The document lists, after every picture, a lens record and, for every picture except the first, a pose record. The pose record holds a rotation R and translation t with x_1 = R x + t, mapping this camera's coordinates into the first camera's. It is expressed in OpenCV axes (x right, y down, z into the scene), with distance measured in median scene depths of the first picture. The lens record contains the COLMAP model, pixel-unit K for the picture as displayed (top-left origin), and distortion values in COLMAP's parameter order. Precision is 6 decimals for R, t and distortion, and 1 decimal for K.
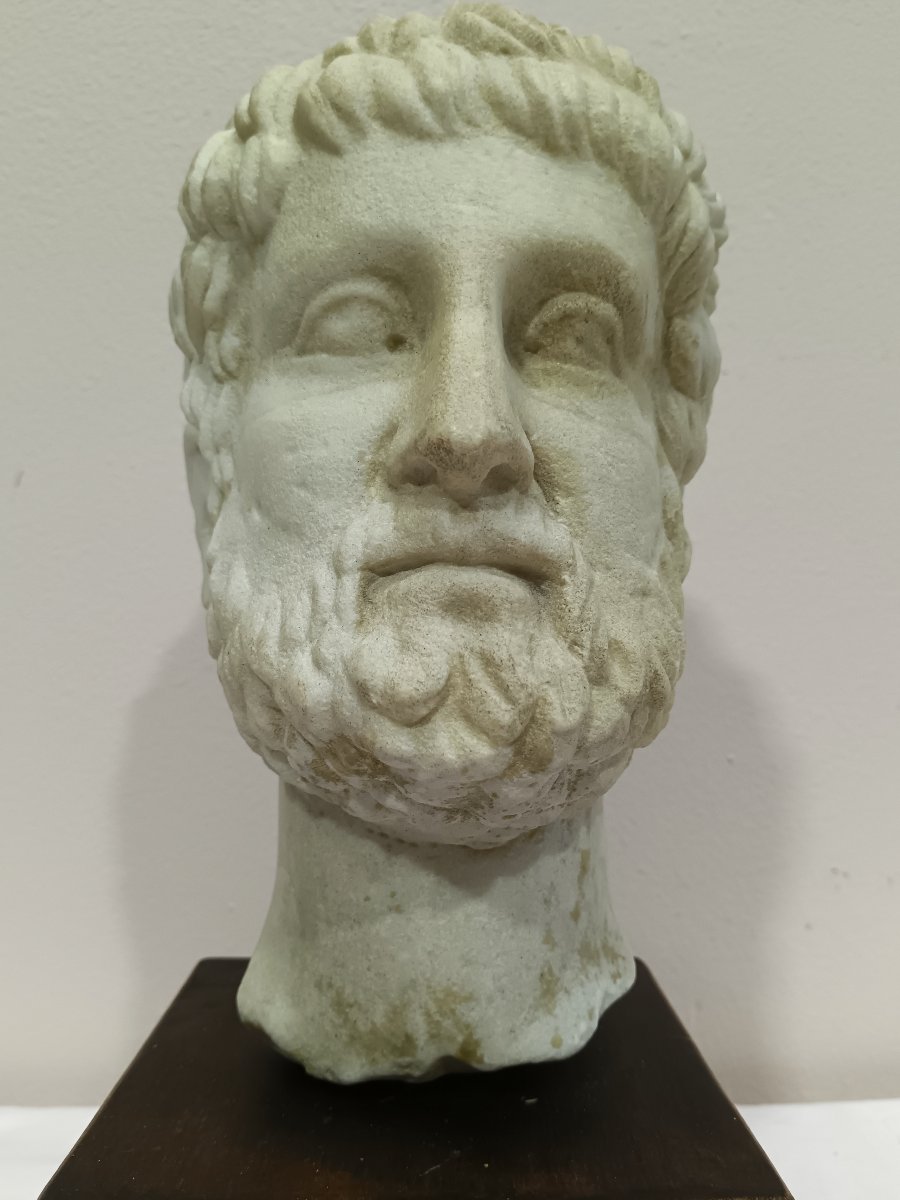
lens RADIAL K [[988.2, 0, 453.1], [0, 988.2, 603.5], [0, 0, 1]] dist [0.051530, -0.137567]
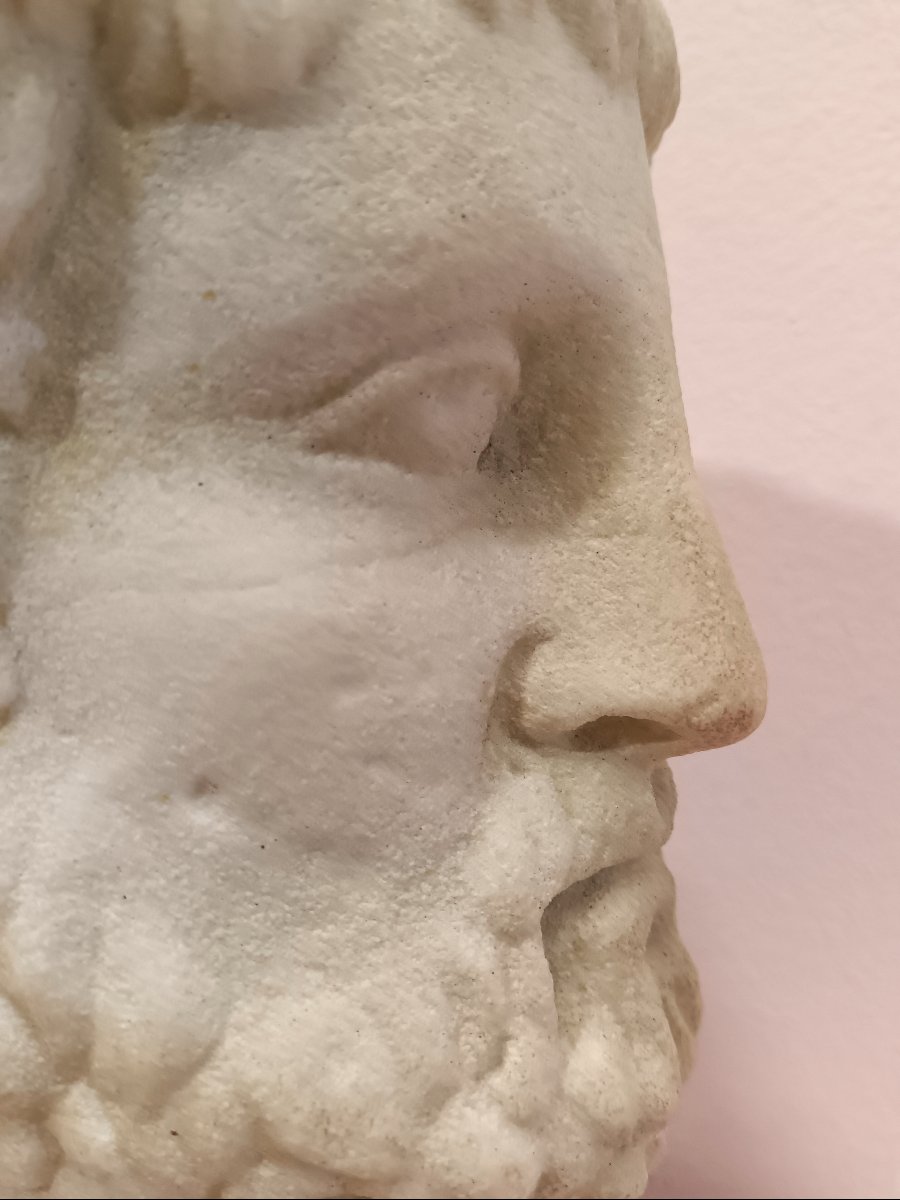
lens RADIAL K [[1001.5, 0, 450.0], [0, 1001.5, 600.0], [0, 0, 1]] dist [0.015400, -0.147179]
pose [[0.473655, -0.138111, 0.869814, -0.540179], [-0.103144, 0.972132, 0.210525, -0.297199], [-0.874650, -0.189432, 0.446210, 0.773923]]
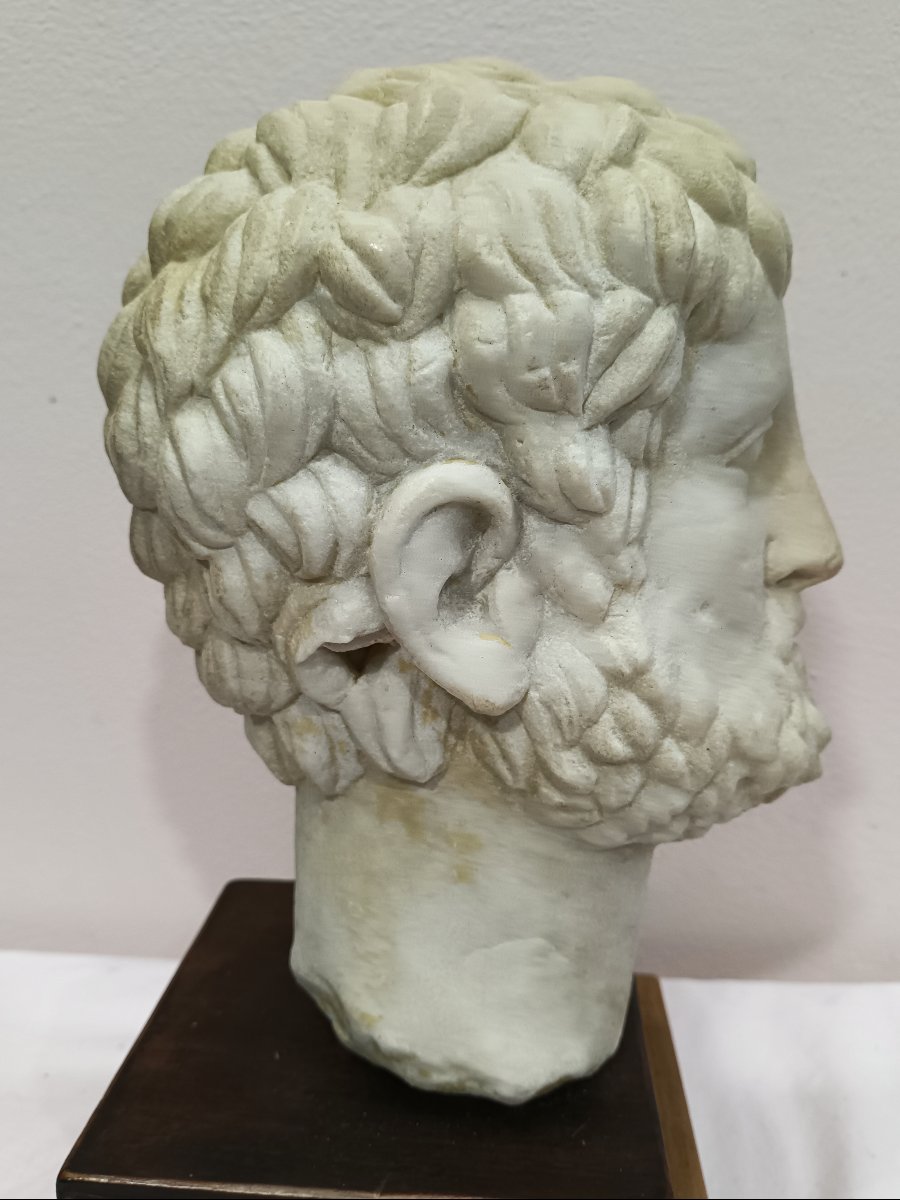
lens RADIAL K [[943.4, 0, 433.7], [0, 943.4, 600.9], [0, 0, 1]] dist [0.060953, -0.169106]
pose [[0.140547, -0.182208, 0.973163, -1.289712], [-0.060333, 0.979517, 0.192111, -0.298101], [-0.988234, -0.085715, 0.126675, 1.227097]]
